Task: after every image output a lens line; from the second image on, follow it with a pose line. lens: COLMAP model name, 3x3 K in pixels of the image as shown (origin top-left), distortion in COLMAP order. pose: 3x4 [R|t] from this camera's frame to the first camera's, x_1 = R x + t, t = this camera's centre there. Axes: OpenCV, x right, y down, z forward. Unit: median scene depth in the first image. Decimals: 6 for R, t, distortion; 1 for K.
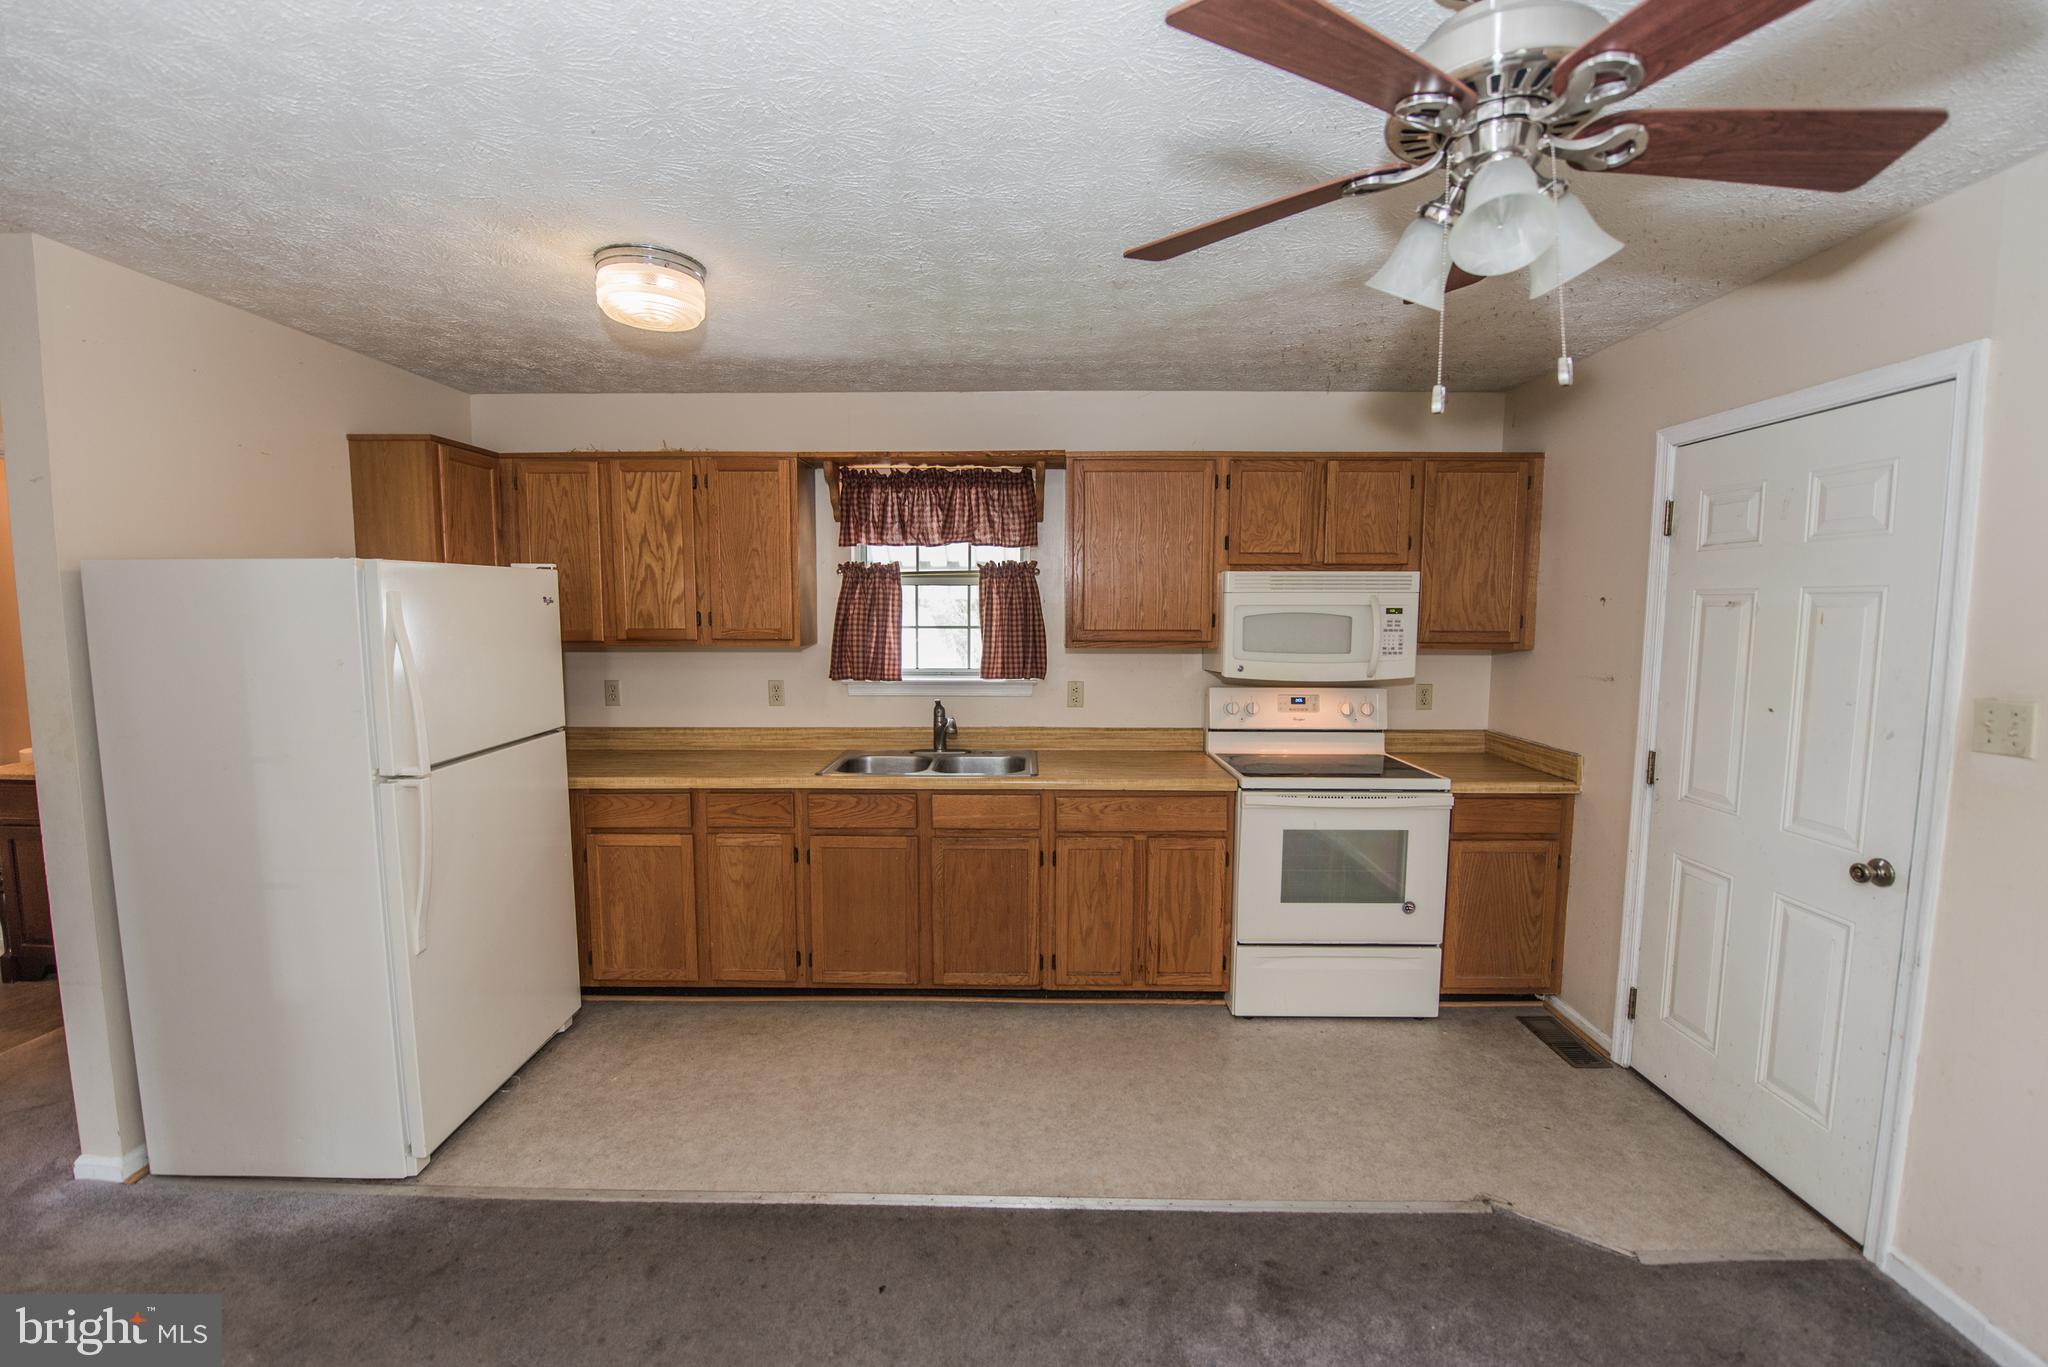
lens RADIAL K [[823.4, 0, 1020.5], [0, 823.4, 682.2], [0, 0, 1]] dist [-0.014477, -0.002514]
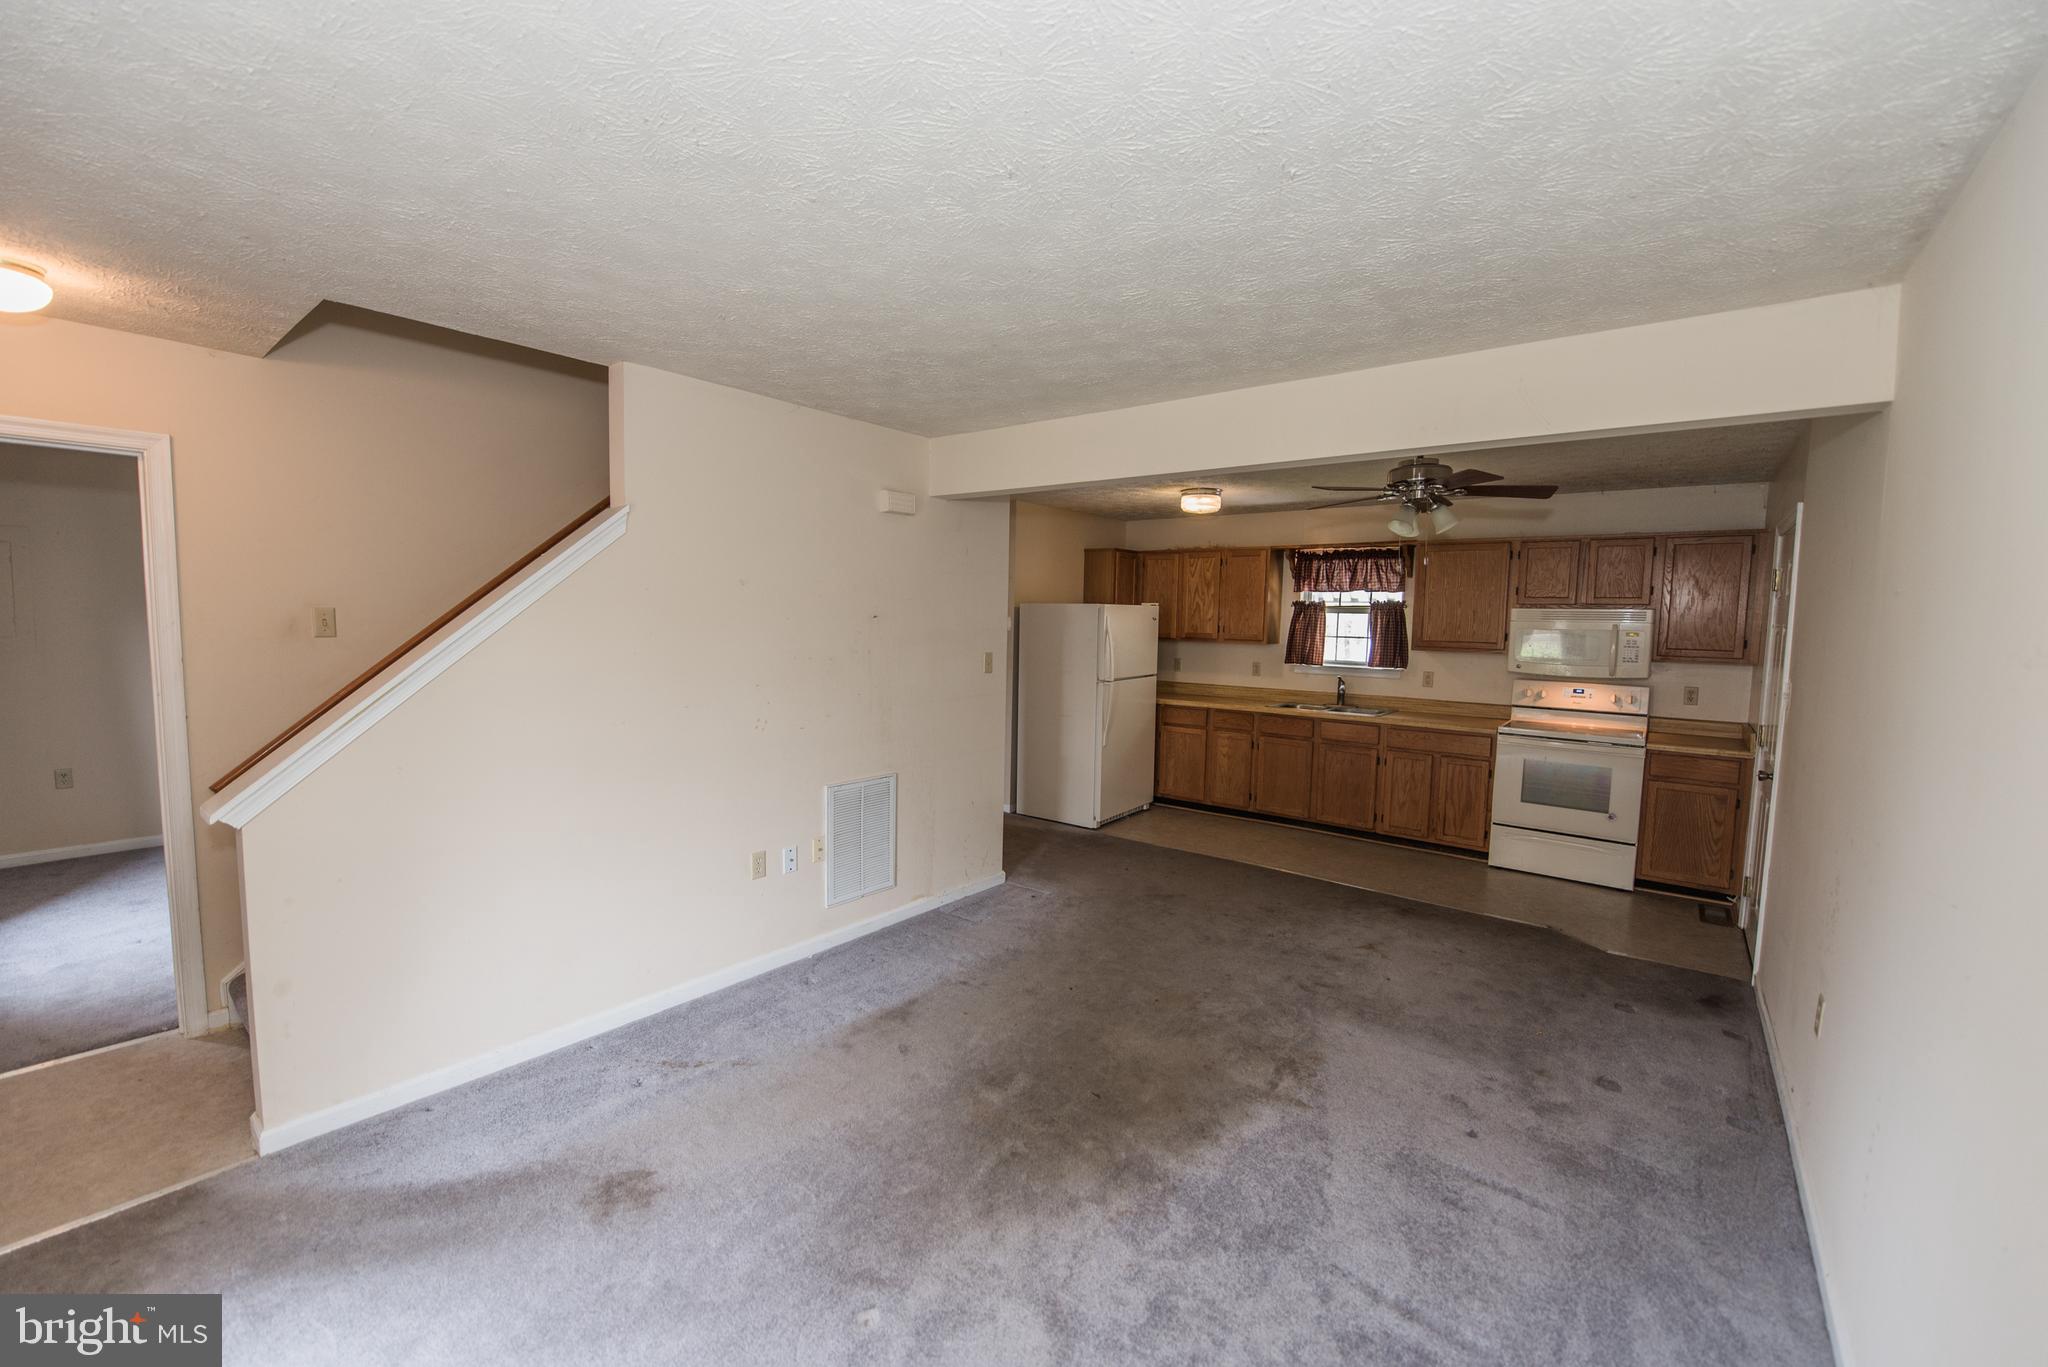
lens RADIAL K [[823.4, 0, 1012.7], [0, 823.4, 678.6], [0, 0, 1]] dist [-0.014477, -0.002514]
pose [[0.782917, 0.060565, -0.619171, 0.510911], [-0.074063, 0.997246, 0.003898, 0.080662], [0.617702, 0.042806, 0.785246, -0.972665]]
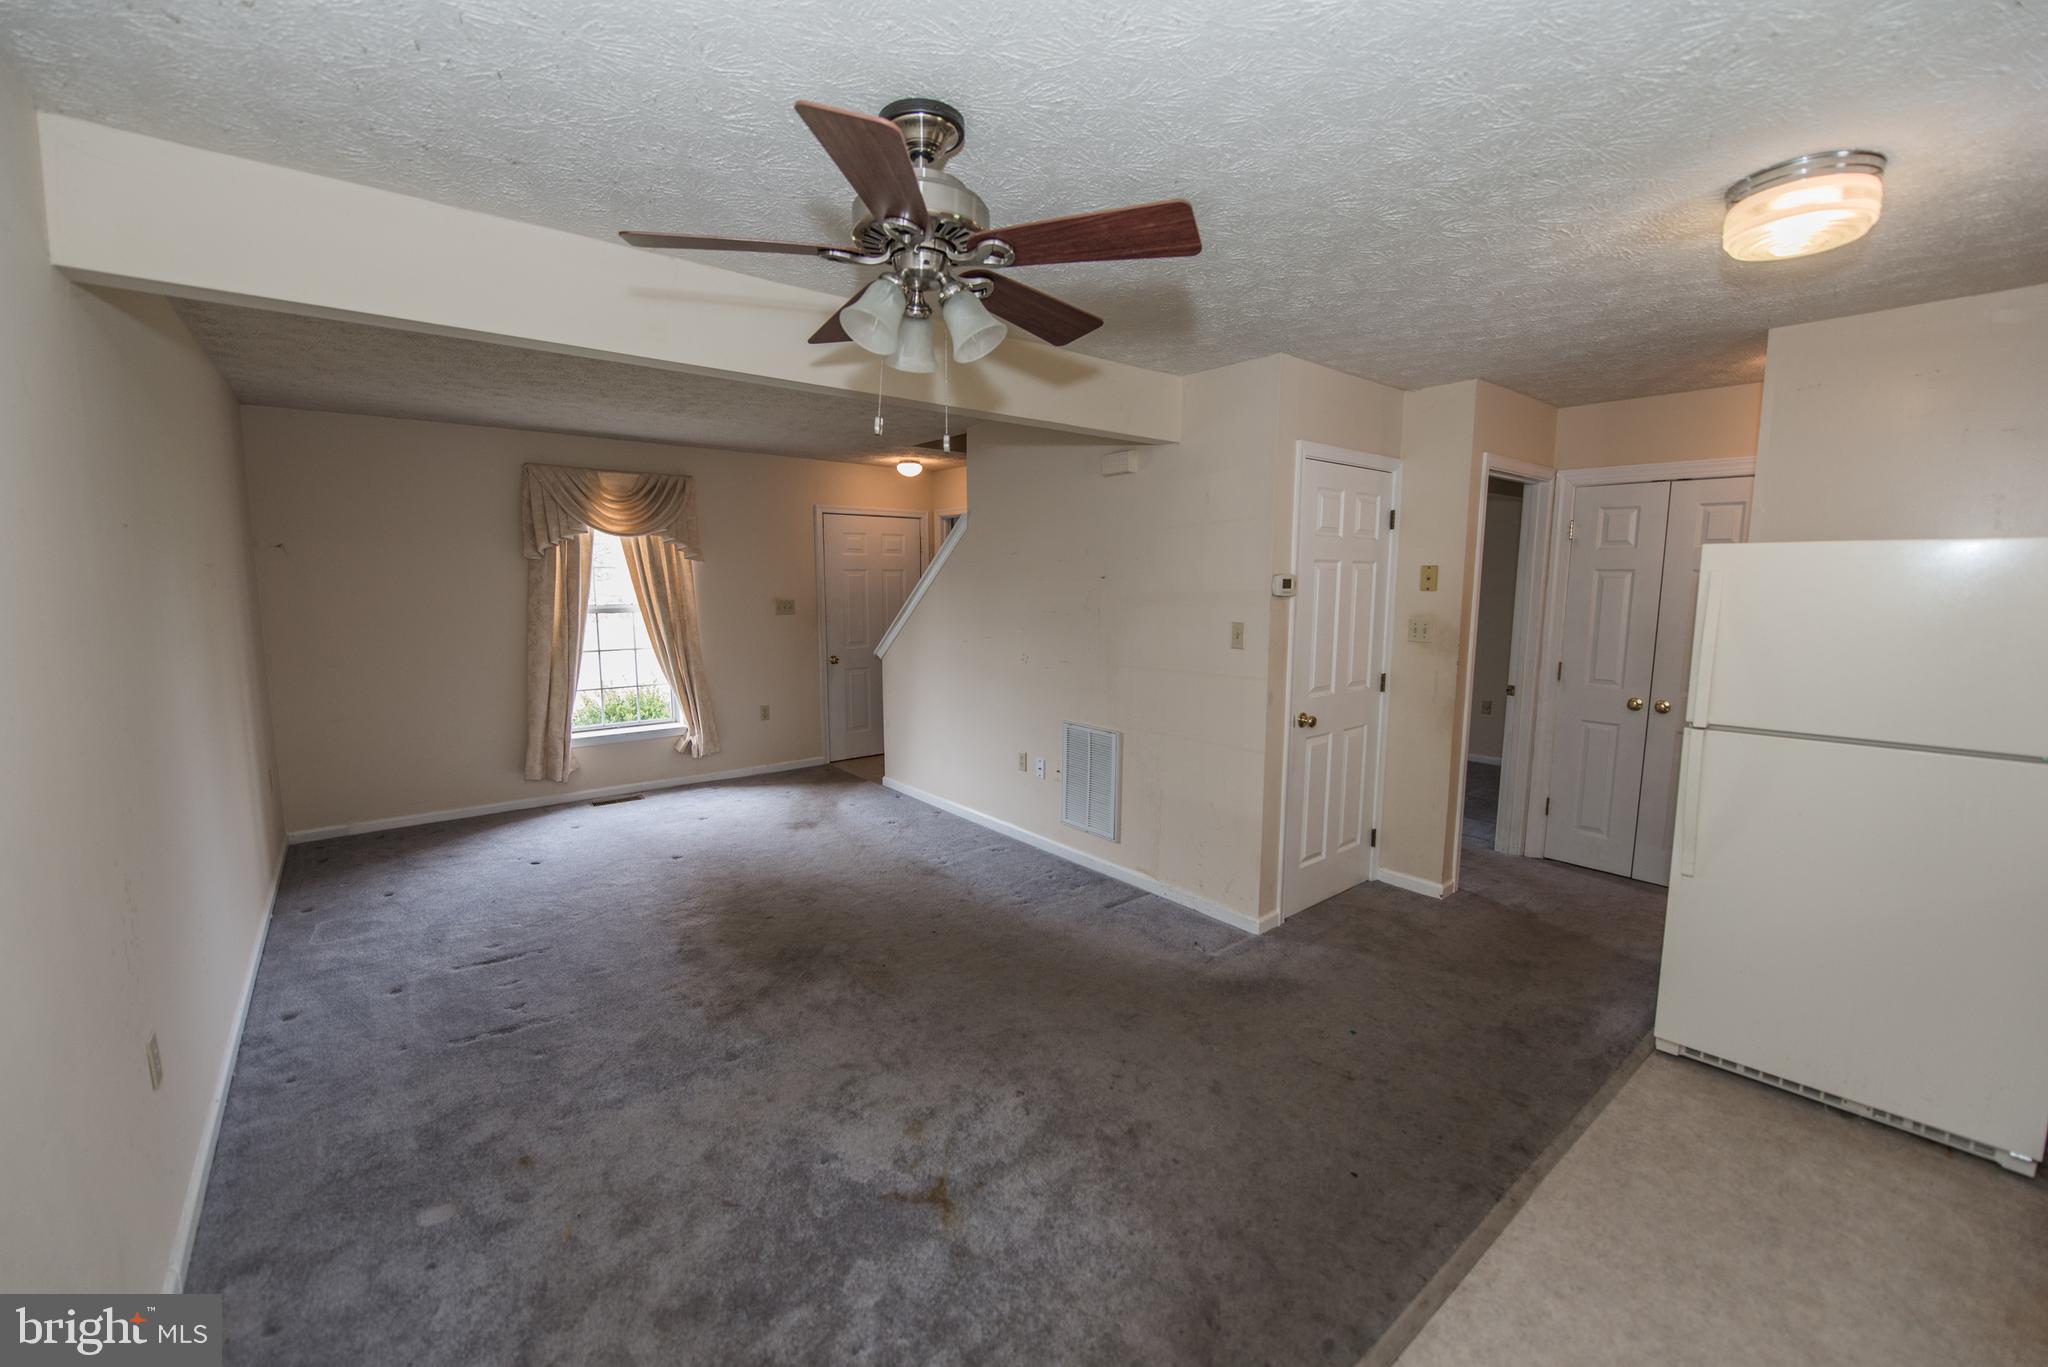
lens RADIAL K [[823.4, 0, 1020.4], [0, 823.4, 677.0], [0, 0, 1]] dist [-0.014477, -0.002514]
pose [[-0.765838, 0.062721, -0.639967, 0.533179], [-0.071416, 0.980779, 0.181585, -0.068434], [0.639056, 0.184768, -0.746638, 0.829409]]
